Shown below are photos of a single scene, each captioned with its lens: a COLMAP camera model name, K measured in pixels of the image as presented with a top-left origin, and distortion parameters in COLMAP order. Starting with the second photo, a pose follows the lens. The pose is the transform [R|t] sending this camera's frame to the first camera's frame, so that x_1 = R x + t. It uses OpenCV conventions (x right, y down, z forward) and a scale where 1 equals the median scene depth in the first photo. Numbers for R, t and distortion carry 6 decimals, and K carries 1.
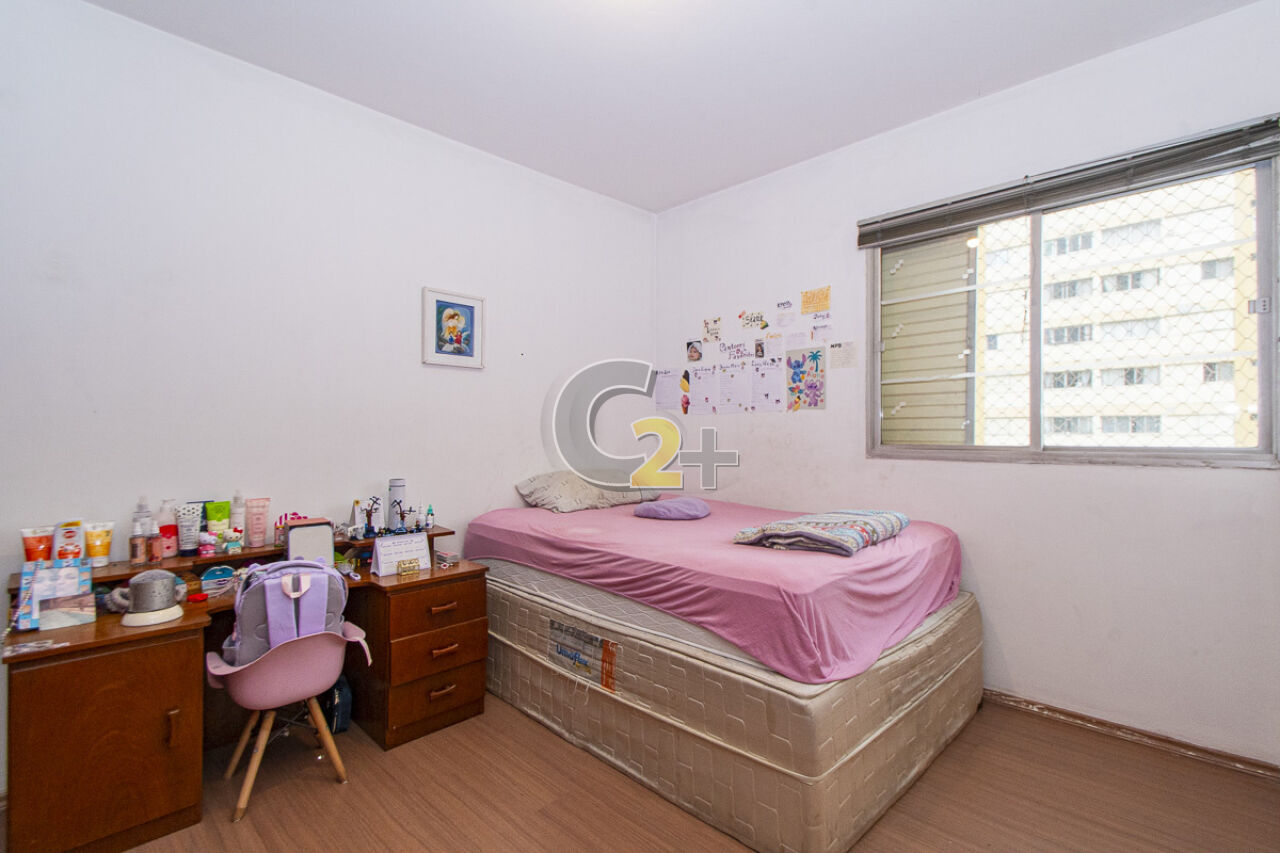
lens RADIAL K [[581.1, 0, 643.6], [0, 581.1, 427.4], [0, 0, 1]] dist [0.021201, -0.000231]
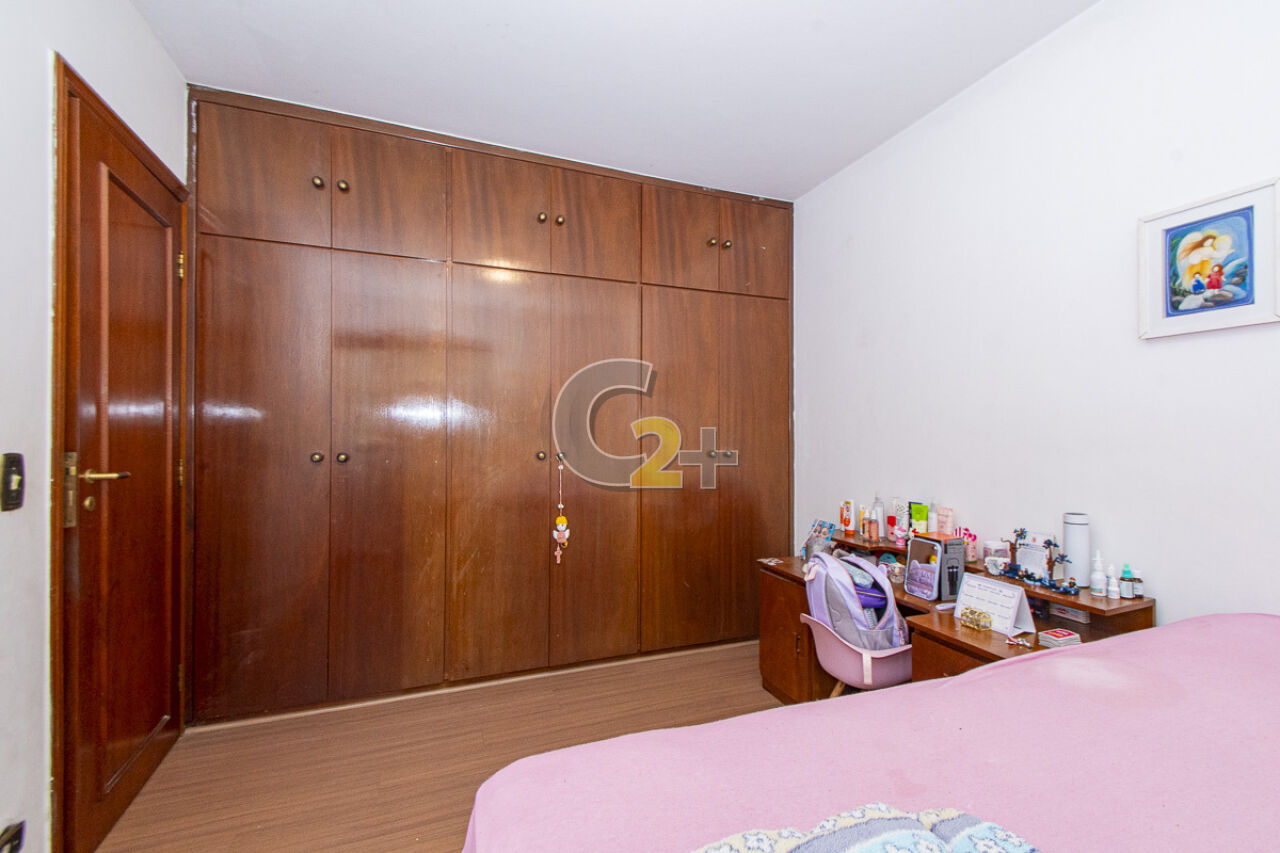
lens RADIAL K [[581.1, 0, 643.6], [0, 581.1, 427.4], [0, 0, 1]] dist [0.021201, -0.000231]
pose [[-0.388046, -0.010574, -0.921580, 0.410358], [0.005826, 0.999886, -0.013925, -0.008440], [0.921622, -0.010773, -0.387940, 0.729236]]
